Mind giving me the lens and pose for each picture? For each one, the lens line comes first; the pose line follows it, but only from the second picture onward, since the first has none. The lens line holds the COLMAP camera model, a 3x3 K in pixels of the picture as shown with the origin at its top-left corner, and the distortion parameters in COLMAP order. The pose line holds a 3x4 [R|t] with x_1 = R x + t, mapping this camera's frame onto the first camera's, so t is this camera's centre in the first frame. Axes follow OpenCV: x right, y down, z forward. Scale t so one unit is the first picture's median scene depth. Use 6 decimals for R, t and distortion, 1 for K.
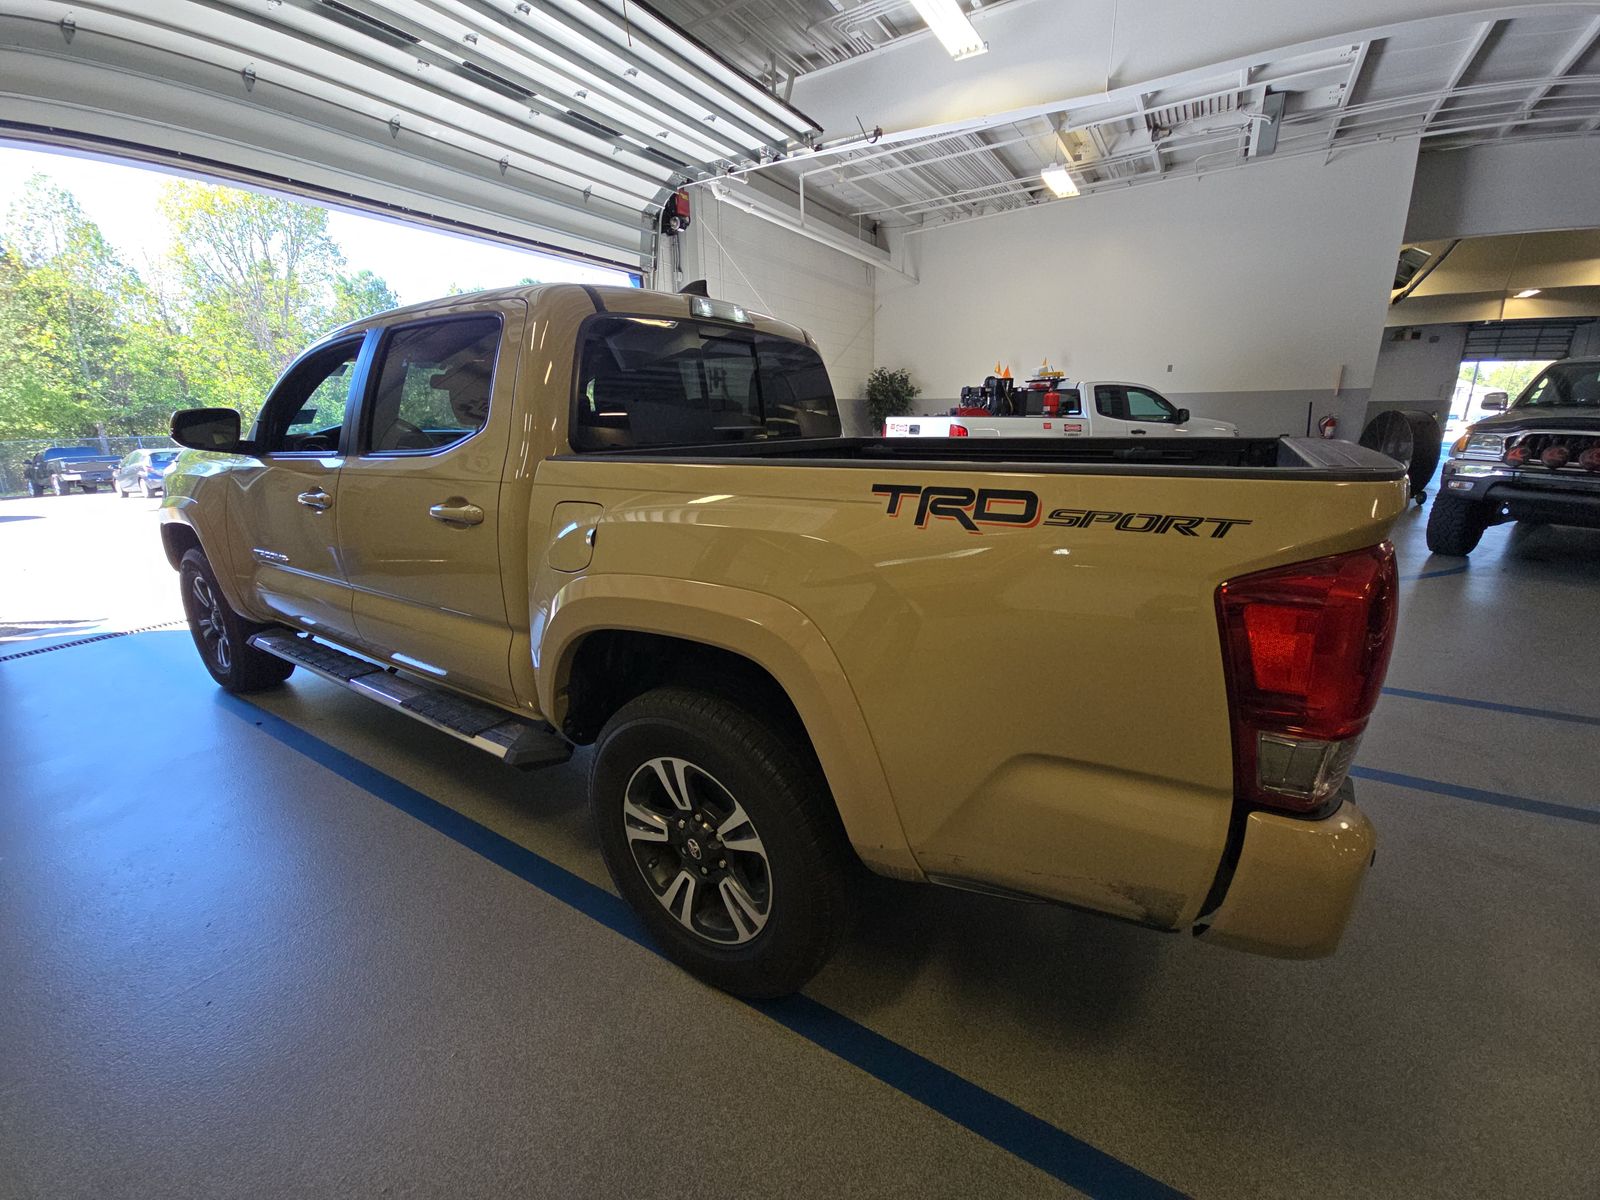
lens RADIAL K [[644.9, 0, 801.4], [0, 644.9, 602.1], [0, 0, 1]] dist [0.015852, -0.002943]
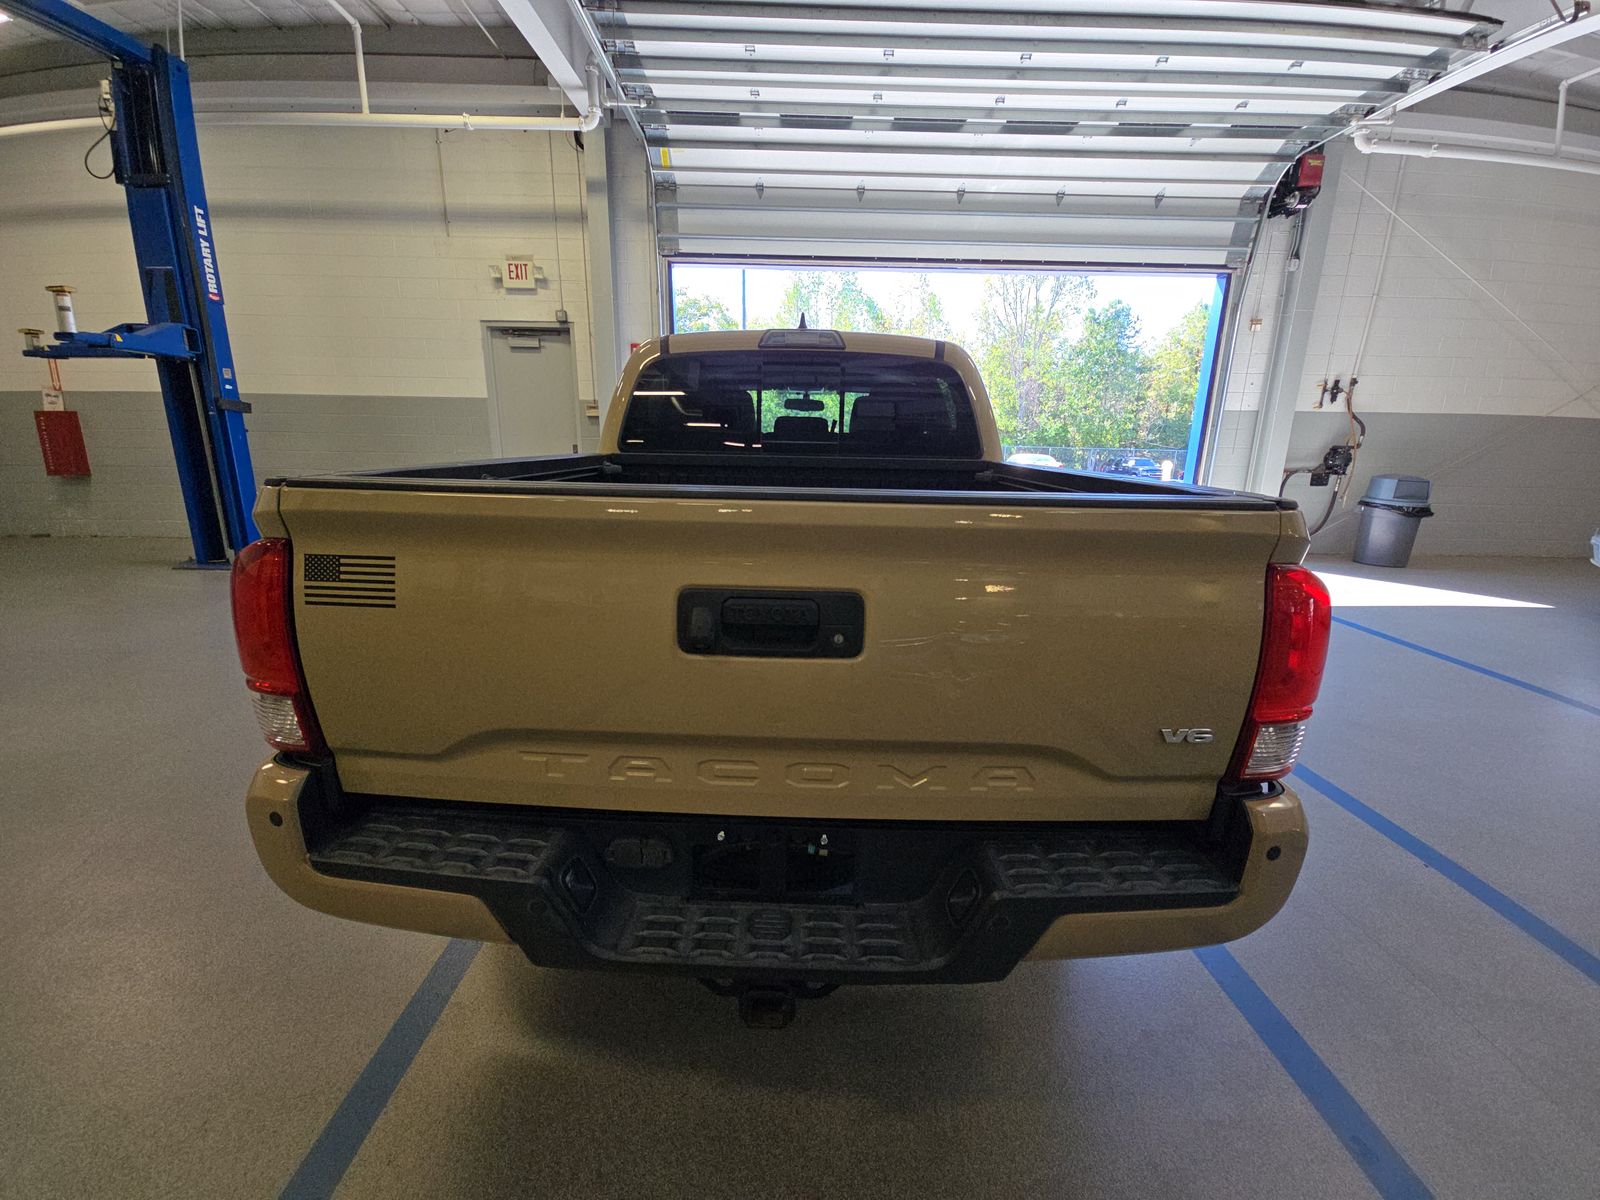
lens RADIAL K [[644.9, 0, 800.9], [0, 644.9, 598.8], [0, 0, 1]] dist [0.015852, -0.002943]
pose [[0.543970, 0.235073, -0.805504, 0.249859], [-0.258905, 0.960140, 0.105358, -0.038584], [0.798163, 0.151238, 0.583149, 0.119847]]
